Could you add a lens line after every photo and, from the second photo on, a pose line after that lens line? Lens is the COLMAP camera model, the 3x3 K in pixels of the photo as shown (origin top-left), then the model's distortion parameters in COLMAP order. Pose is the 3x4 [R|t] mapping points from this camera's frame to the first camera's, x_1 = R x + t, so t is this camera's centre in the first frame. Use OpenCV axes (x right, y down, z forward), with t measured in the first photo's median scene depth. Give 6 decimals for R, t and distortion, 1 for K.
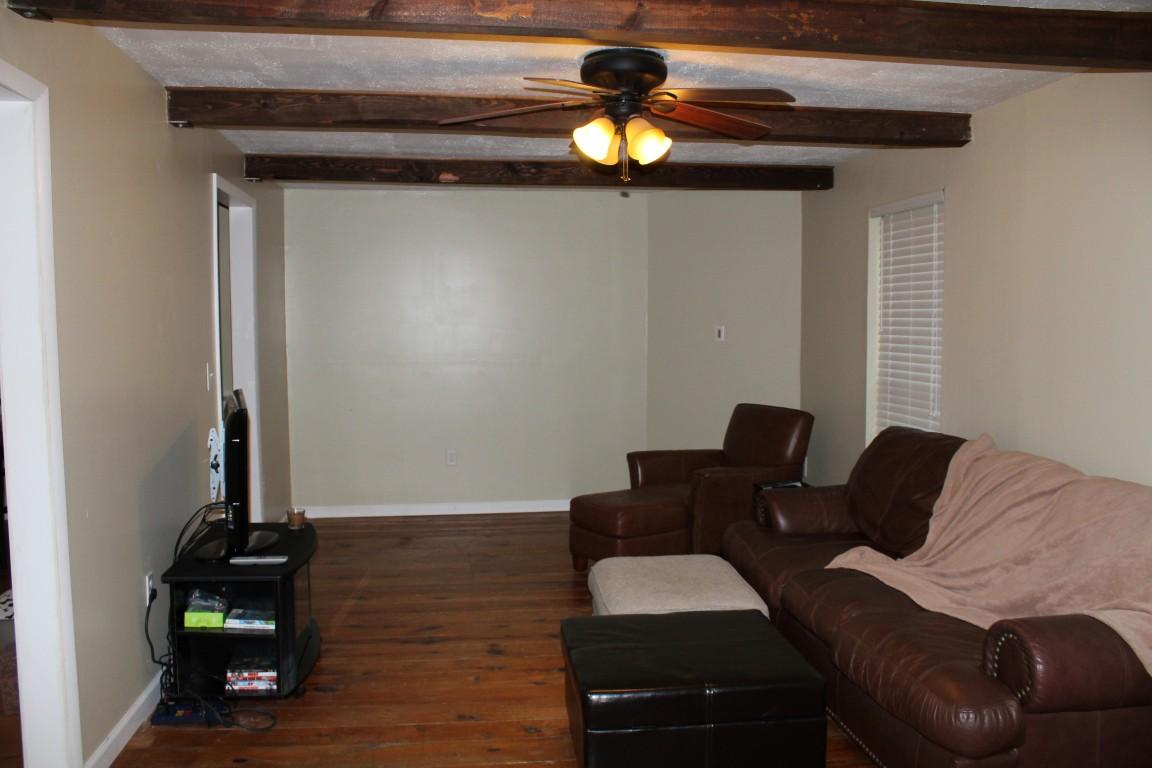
lens RADIAL K [[947.8, 0, 575.5], [0, 947.8, 382.9], [0, 0, 1]] dist [-0.119390, 0.080941]
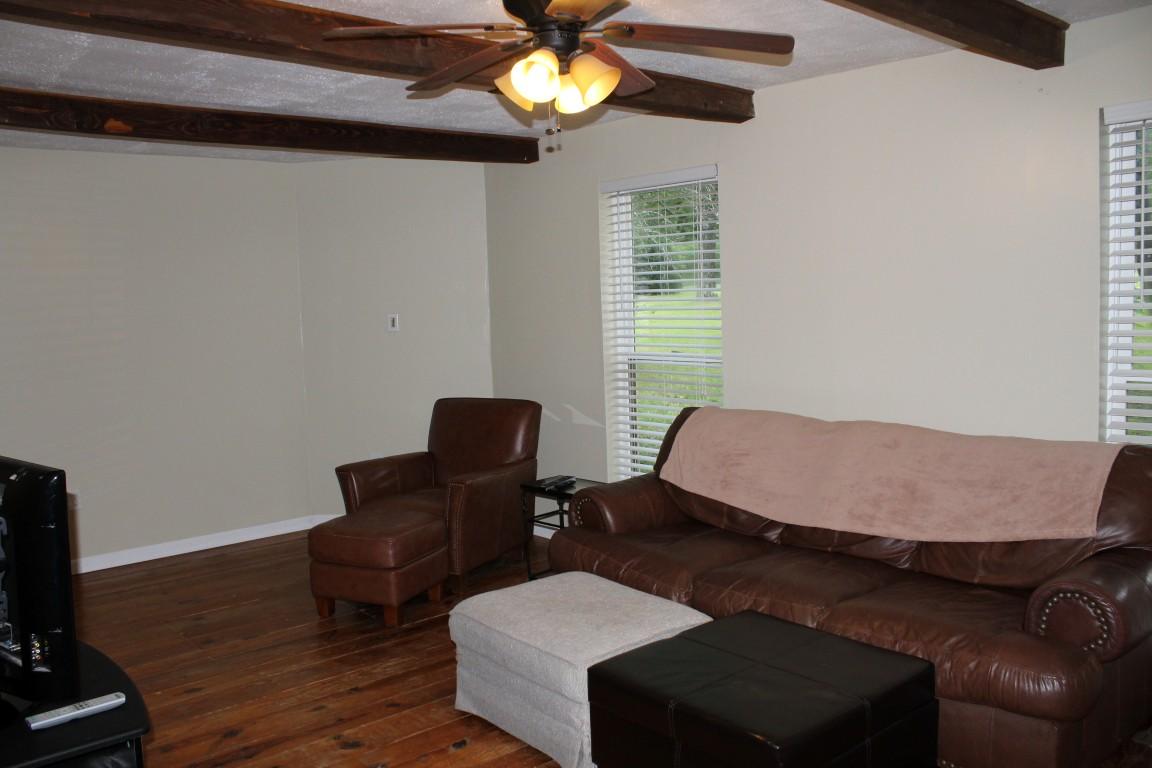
lens RADIAL K [[947.8, 0, 578.1], [0, 947.8, 387.9], [0, 0, 1]] dist [-0.119390, 0.080941]
pose [[0.834838, -0.077853, 0.544962, -0.244987], [0.068497, 0.996947, 0.037492, -0.015628], [-0.546217, 0.006028, 0.837622, 0.200106]]
